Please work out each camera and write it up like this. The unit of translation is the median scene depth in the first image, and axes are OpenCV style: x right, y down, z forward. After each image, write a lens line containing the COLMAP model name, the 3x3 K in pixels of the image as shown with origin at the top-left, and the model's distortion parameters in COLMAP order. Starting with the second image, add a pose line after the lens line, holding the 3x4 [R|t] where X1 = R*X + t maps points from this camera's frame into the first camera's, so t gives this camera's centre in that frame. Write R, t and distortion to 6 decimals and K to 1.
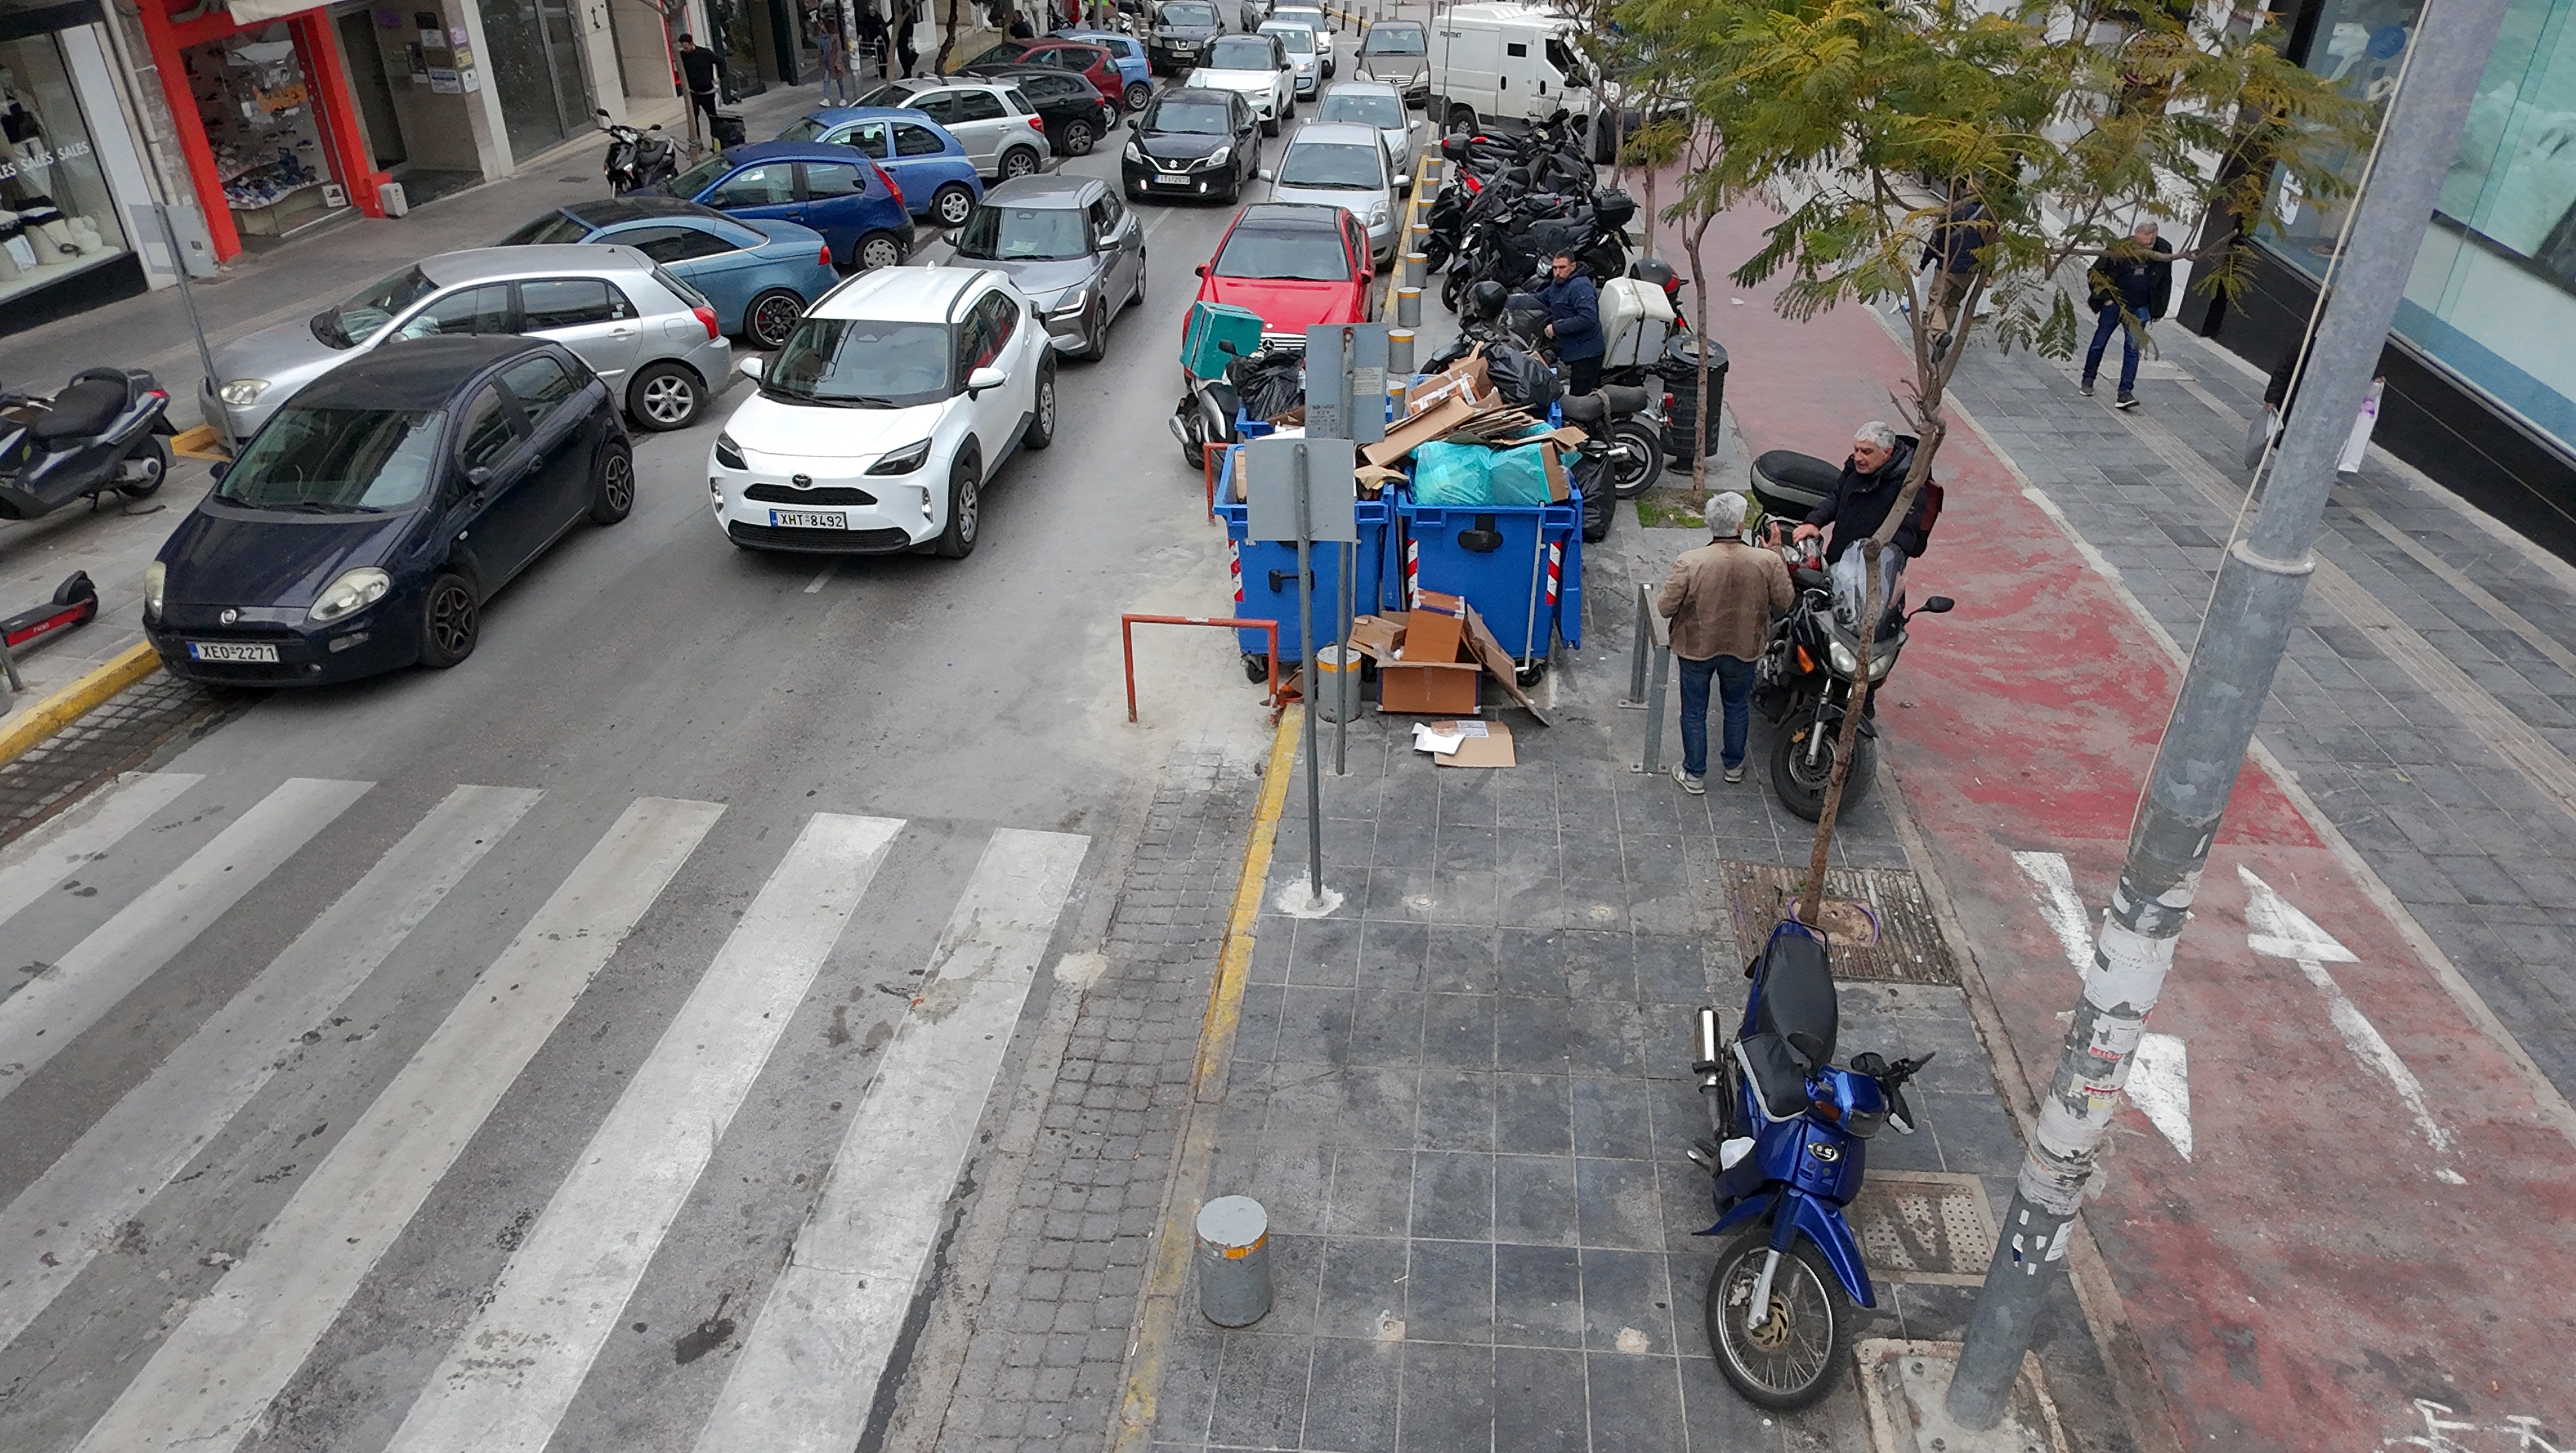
lens RADIAL K [[1635.3, 0, 1300.9], [0, 1635.3, 713.6], [0, 0, 1]] dist [0.007018, -0.008916]
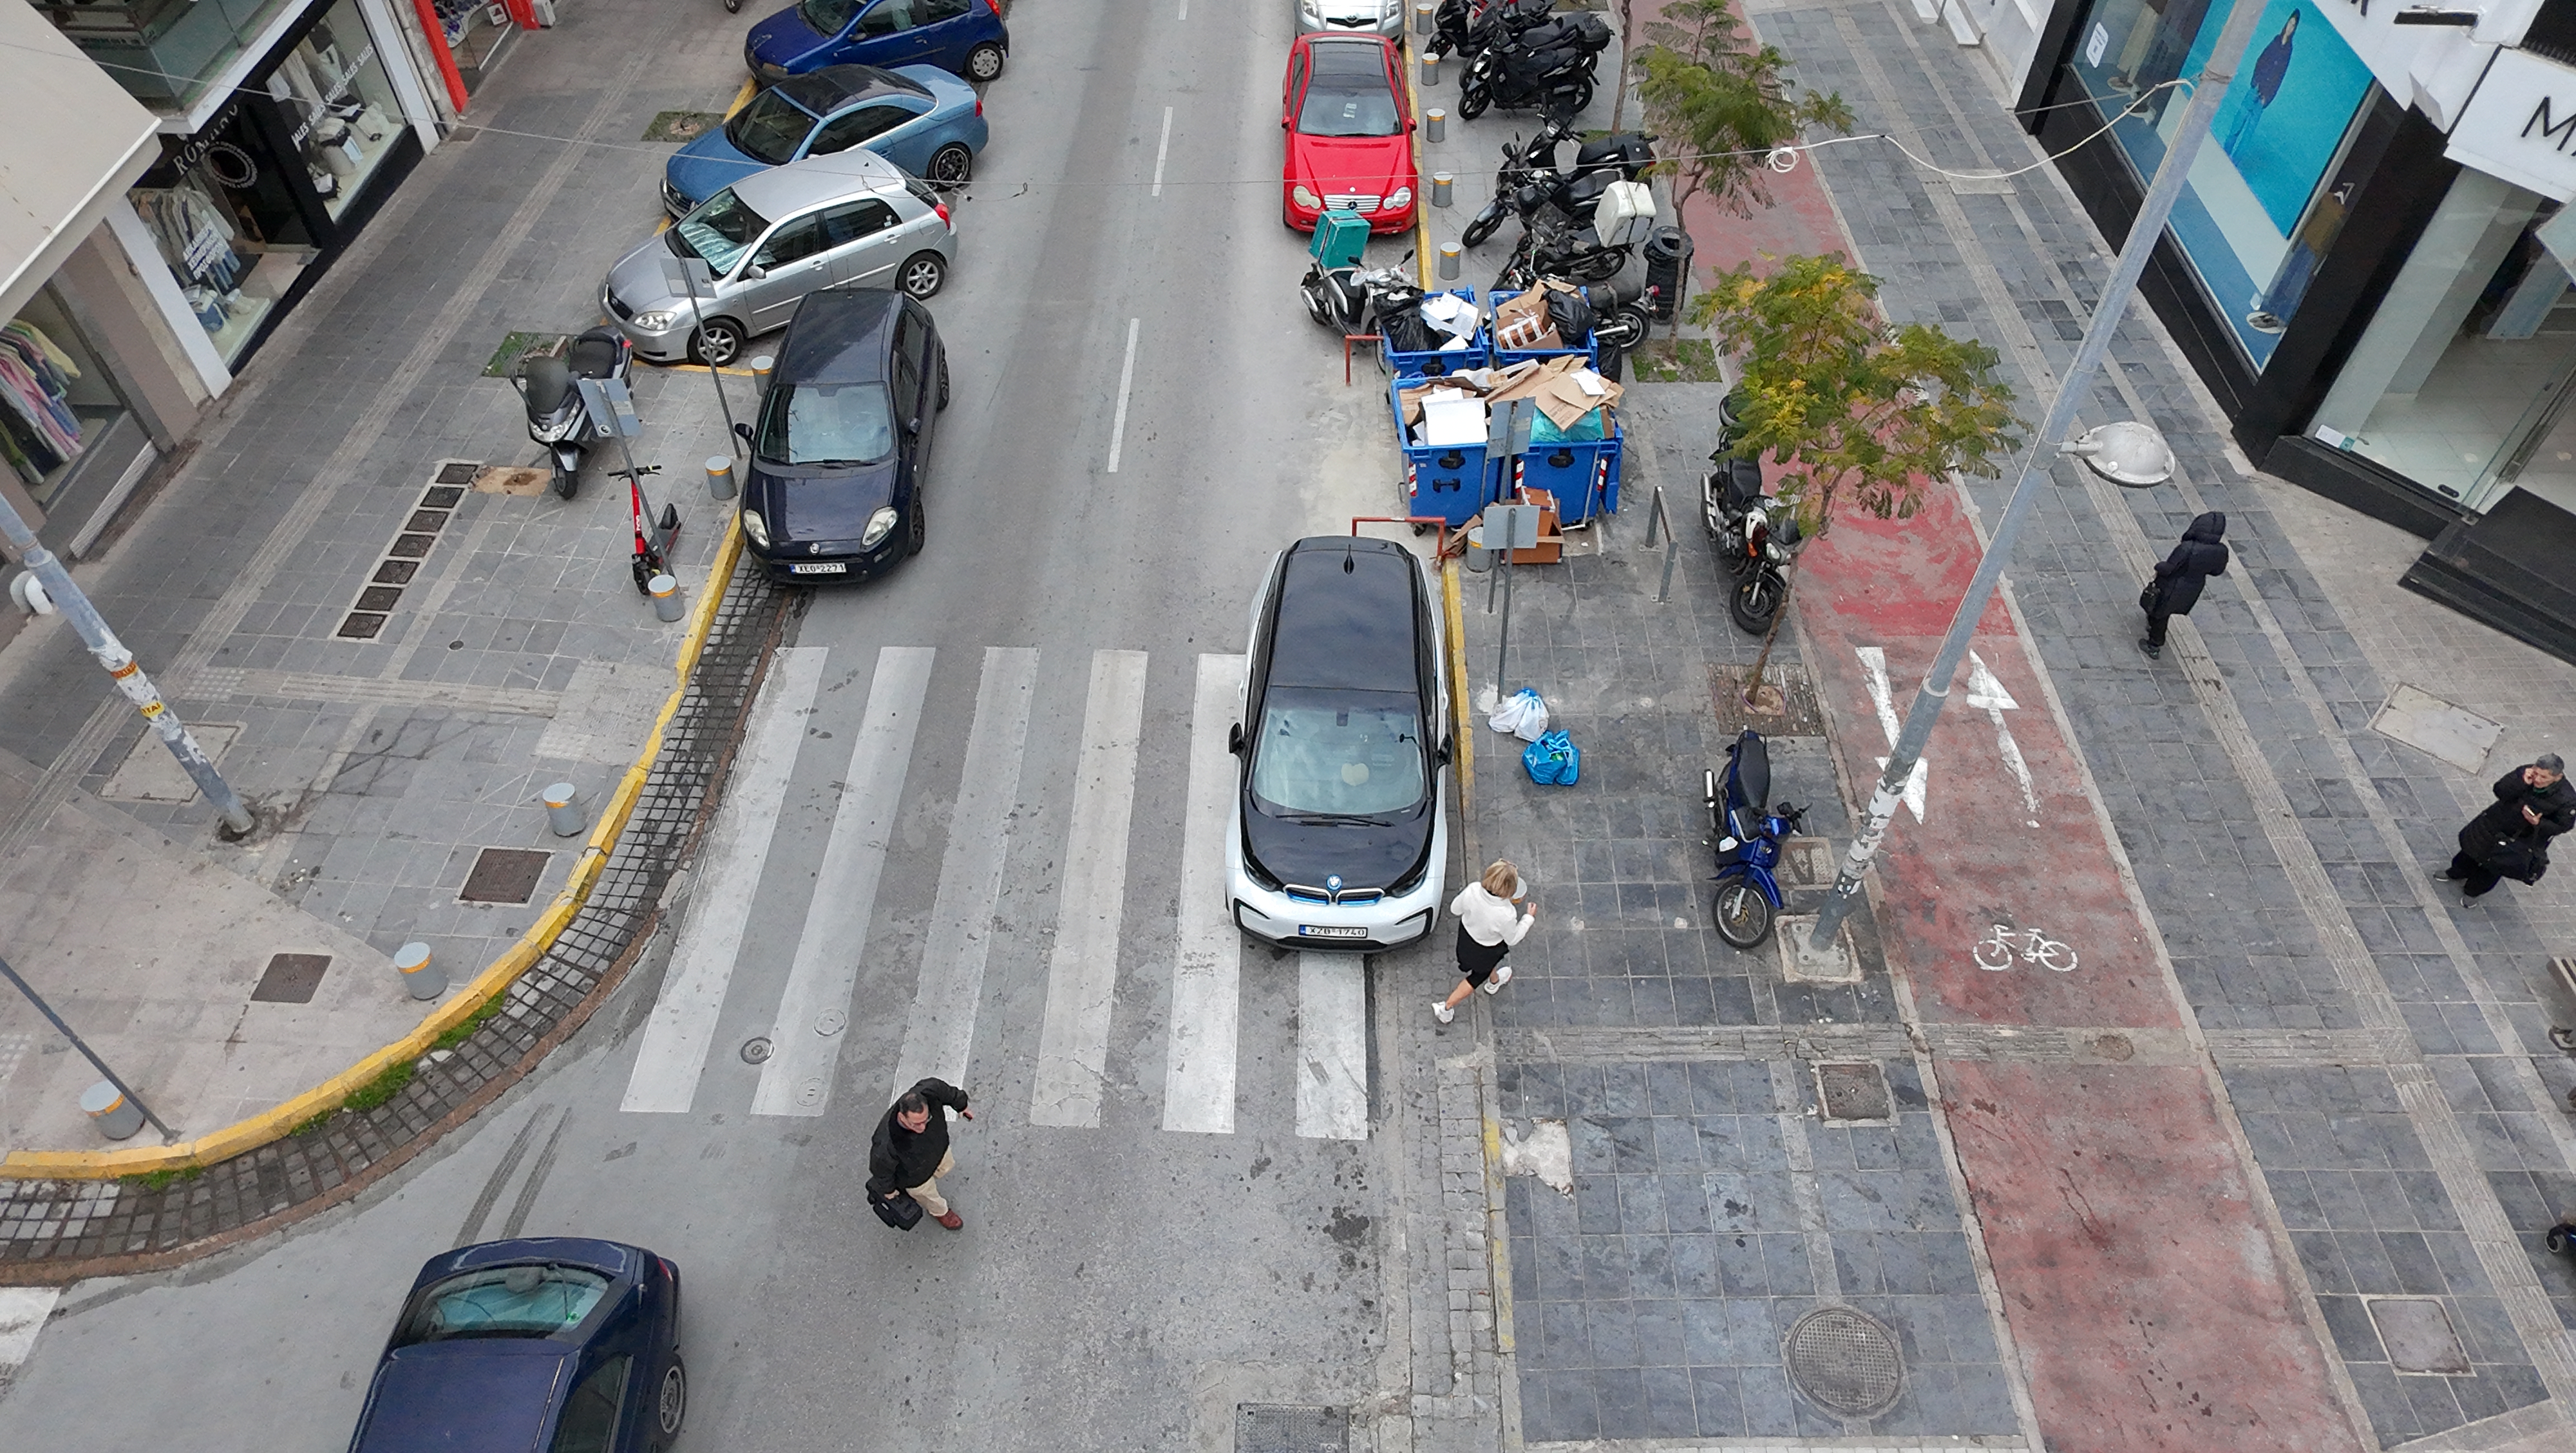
lens RADIAL K [[1635.3, 0, 1303.8], [0, 1635.3, 712.0], [0, 0, 1]] dist [0.007018, -0.008916]
pose [[0.995949, -0.063485, 0.063676, -0.296721], [0.041288, 0.951987, 0.303340, -0.407340], [-0.079876, -0.299482, 0.950752, -0.700682]]
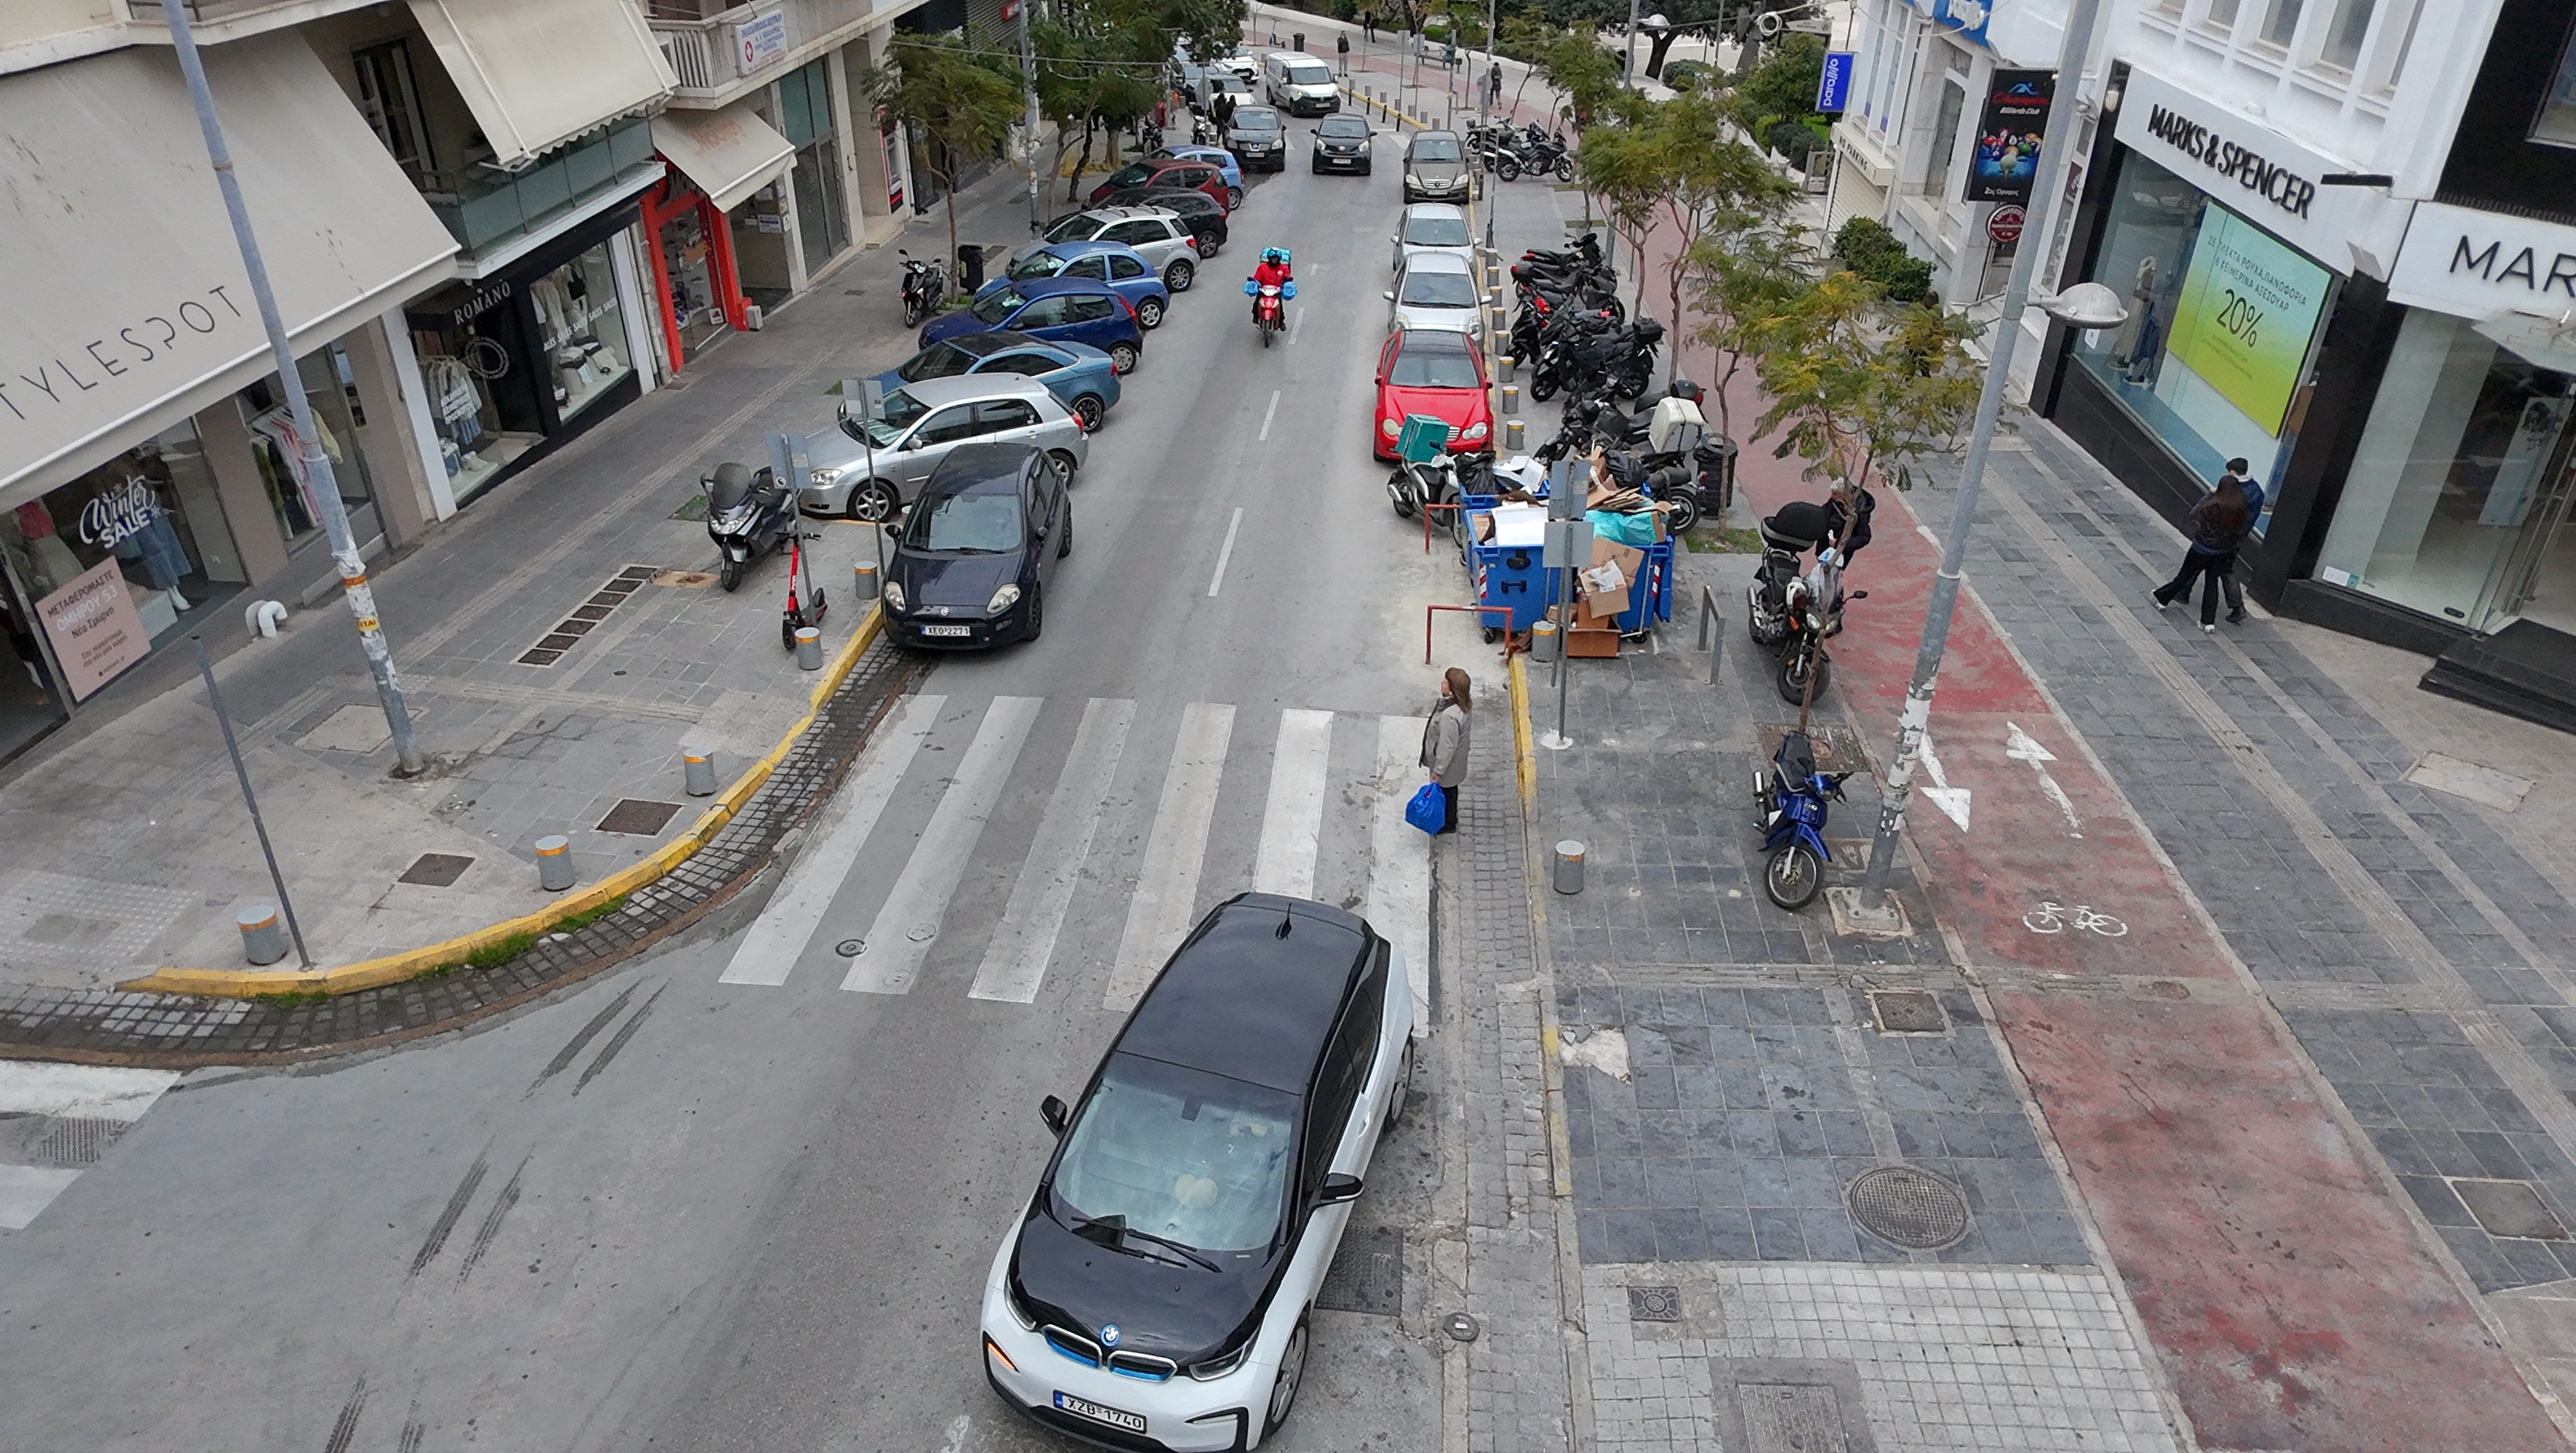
lens RADIAL K [[1635.3, 0, 1304.5], [0, 1635.3, 711.3], [0, 0, 1]] dist [0.007018, -0.008916]
pose [[0.999578, -0.012307, 0.026324, -0.318381], [0.012498, 0.999897, -0.007076, 0.075672], [-0.026234, 0.007402, 0.999628, -0.909186]]
